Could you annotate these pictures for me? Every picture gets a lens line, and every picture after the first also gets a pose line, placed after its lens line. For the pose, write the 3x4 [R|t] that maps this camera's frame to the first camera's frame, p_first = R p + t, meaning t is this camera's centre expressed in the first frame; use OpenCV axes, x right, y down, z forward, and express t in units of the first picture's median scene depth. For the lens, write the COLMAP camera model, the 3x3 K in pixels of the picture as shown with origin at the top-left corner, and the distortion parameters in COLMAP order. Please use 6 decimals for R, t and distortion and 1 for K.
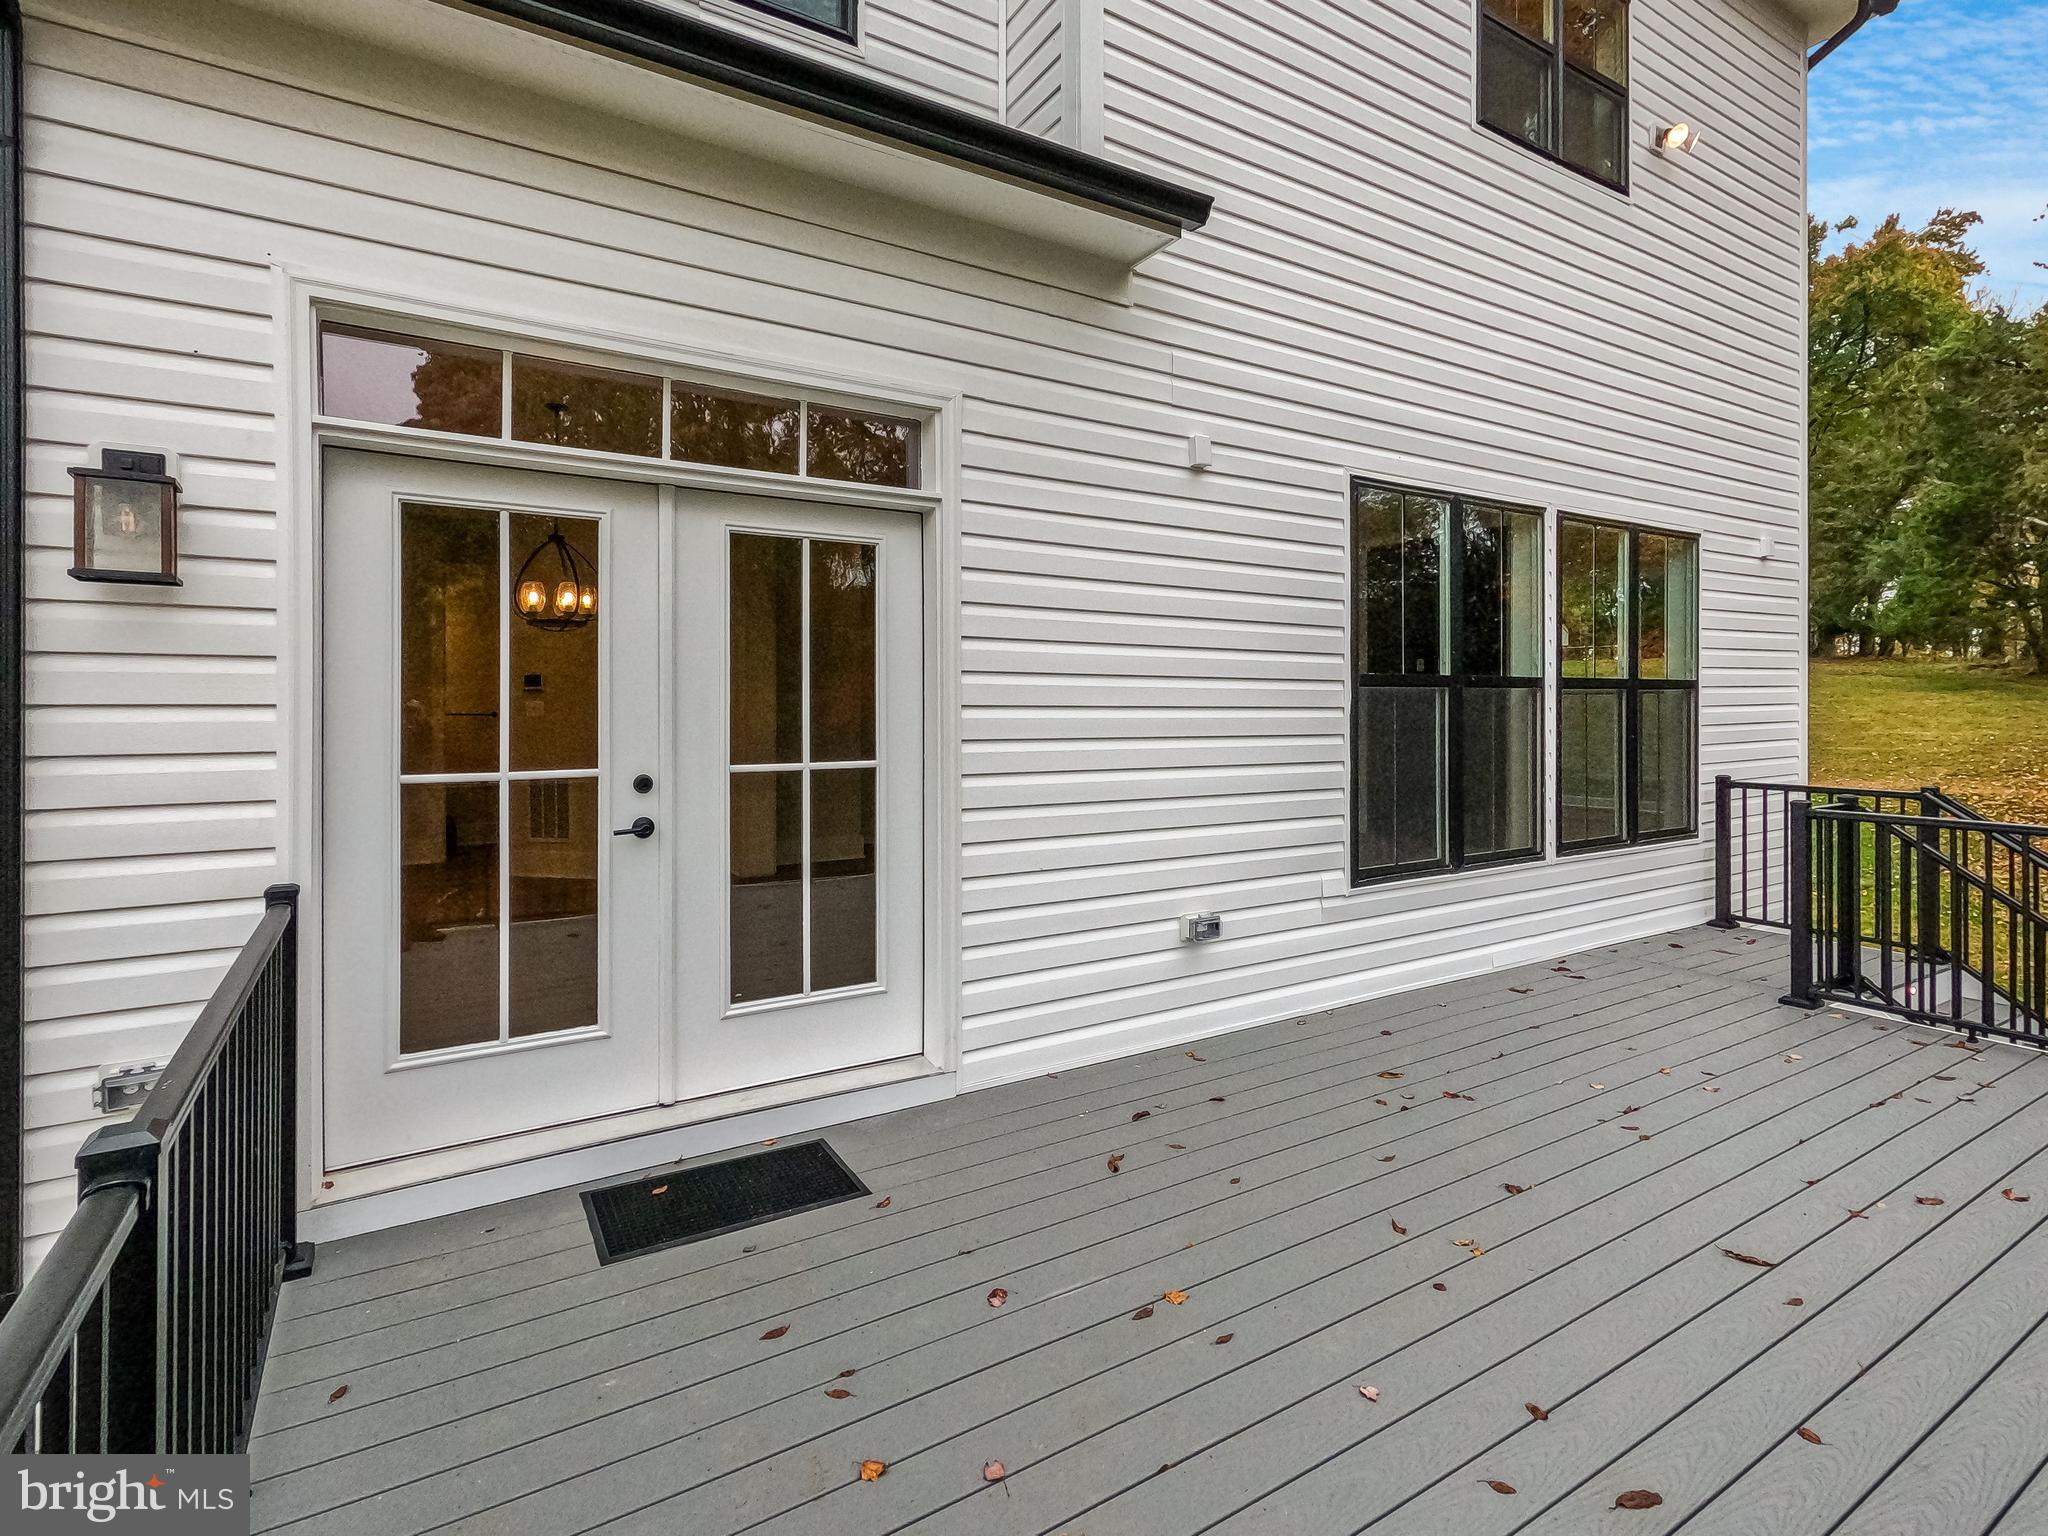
lens RADIAL K [[1008.6, 0, 1029.6], [0, 1008.6, 708.9], [0, 0, 1]] dist [0.001193, -0.000916]
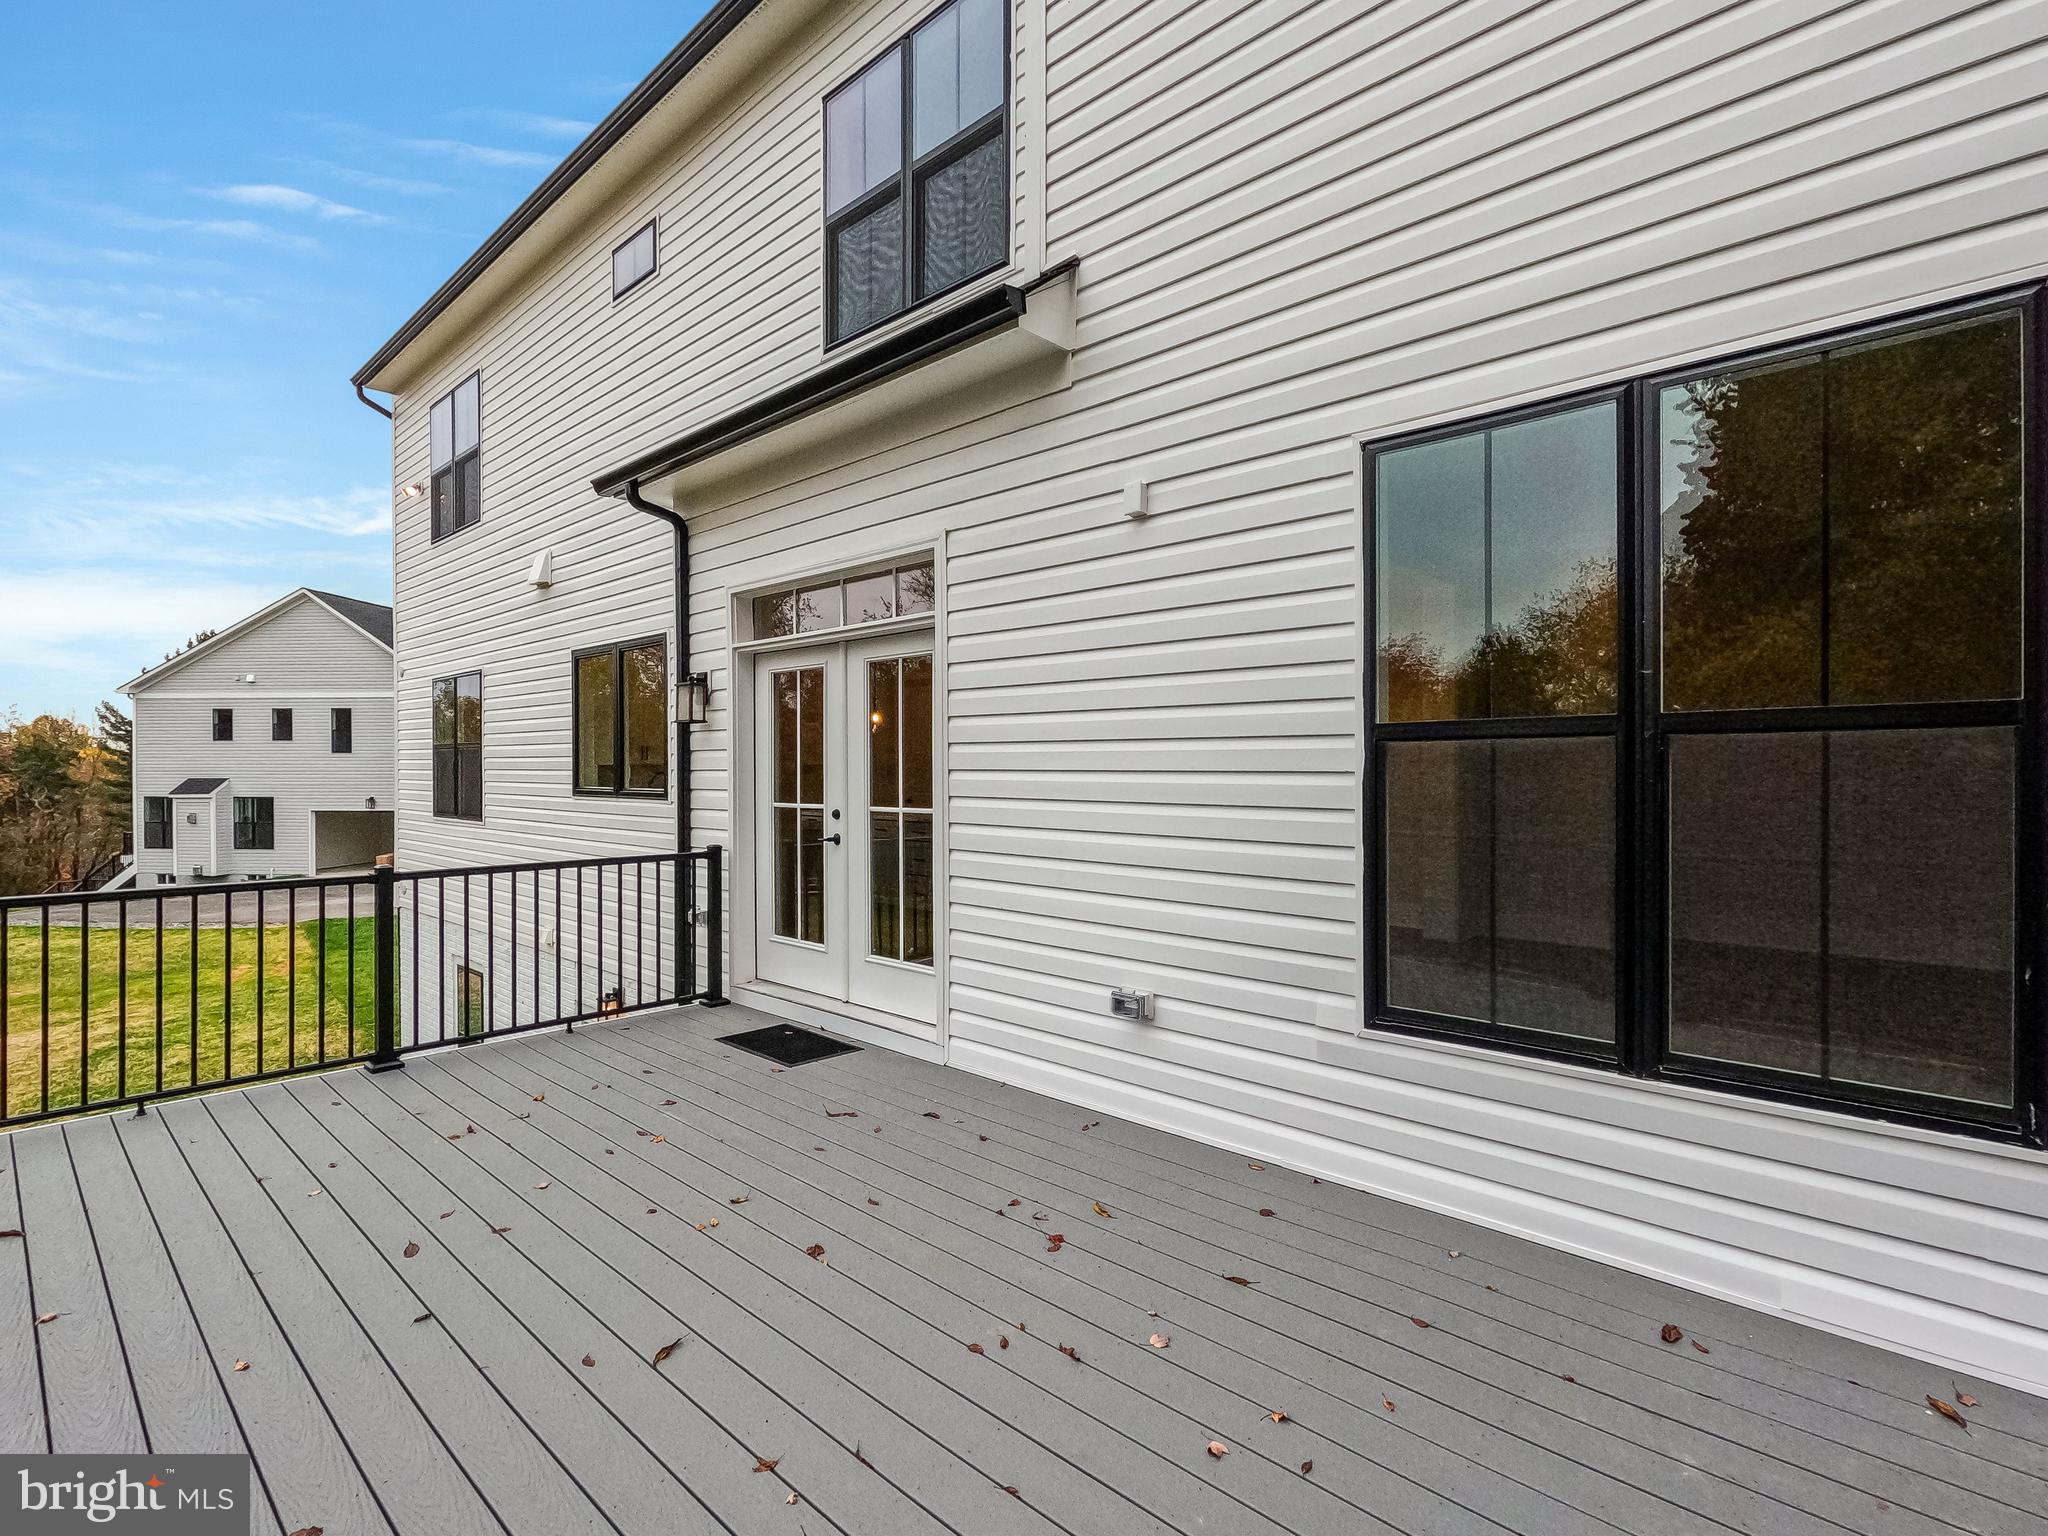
lens RADIAL K [[993.8, 0, 1024.0], [0, 993.8, 768.0], [0, 0, 1]] dist [0.004768, 0.000435]
pose [[0.254950, -0.001391, -0.966953, 1.351831], [0.000221, 0.999999, -0.001380, -0.003719], [0.966954, 0.000138, 0.254950, 0.859820]]
